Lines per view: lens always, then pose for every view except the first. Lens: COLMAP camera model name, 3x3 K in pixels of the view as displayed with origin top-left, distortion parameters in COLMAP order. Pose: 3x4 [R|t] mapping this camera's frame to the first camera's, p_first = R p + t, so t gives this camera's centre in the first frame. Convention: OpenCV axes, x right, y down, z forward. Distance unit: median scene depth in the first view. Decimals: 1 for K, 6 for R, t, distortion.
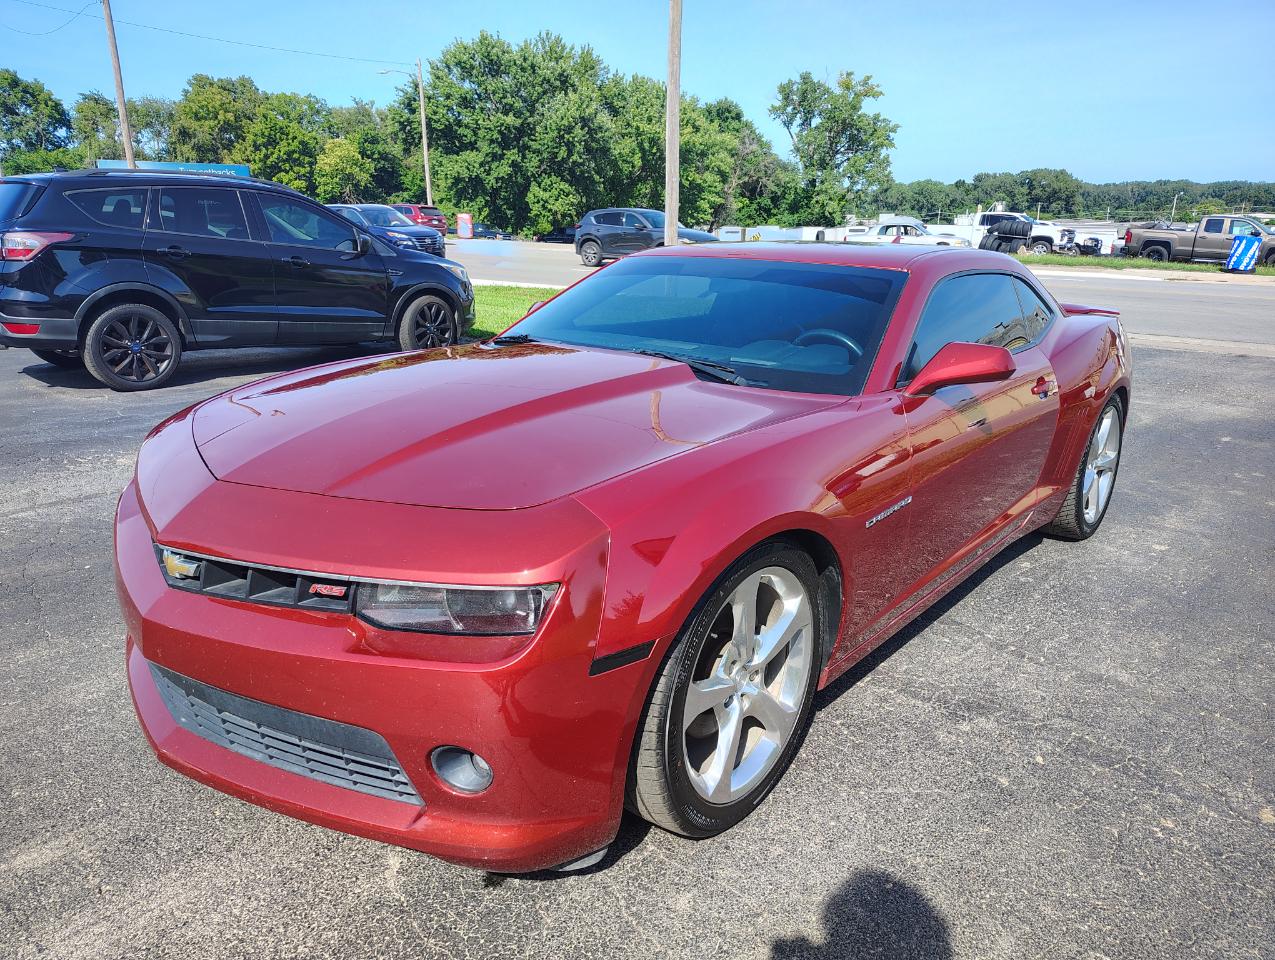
lens RADIAL K [[882.2, 0, 642.1], [0, 882.2, 476.2], [0, 0, 1]] dist [0.008162, -0.019142]
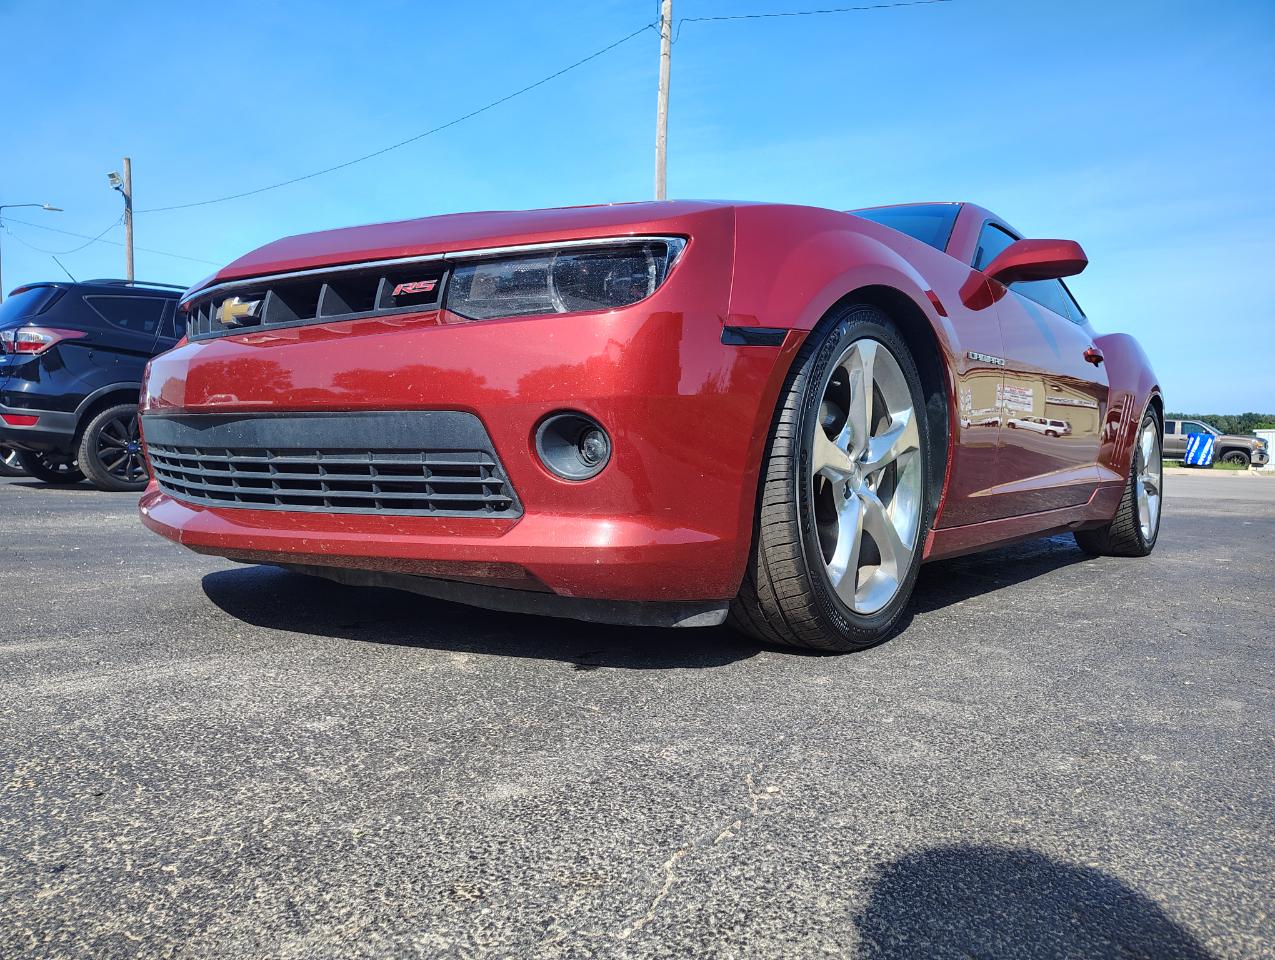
lens RADIAL K [[882.2, 0, 630.6], [0, 882.2, 470.0], [0, 0, 1]] dist [0.008162, -0.019142]
pose [[0.999824, 0.003629, 0.018389, -0.123840], [0.001038, 0.968865, -0.247589, 0.422331], [-0.018715, 0.247565, 0.968691, 0.145319]]
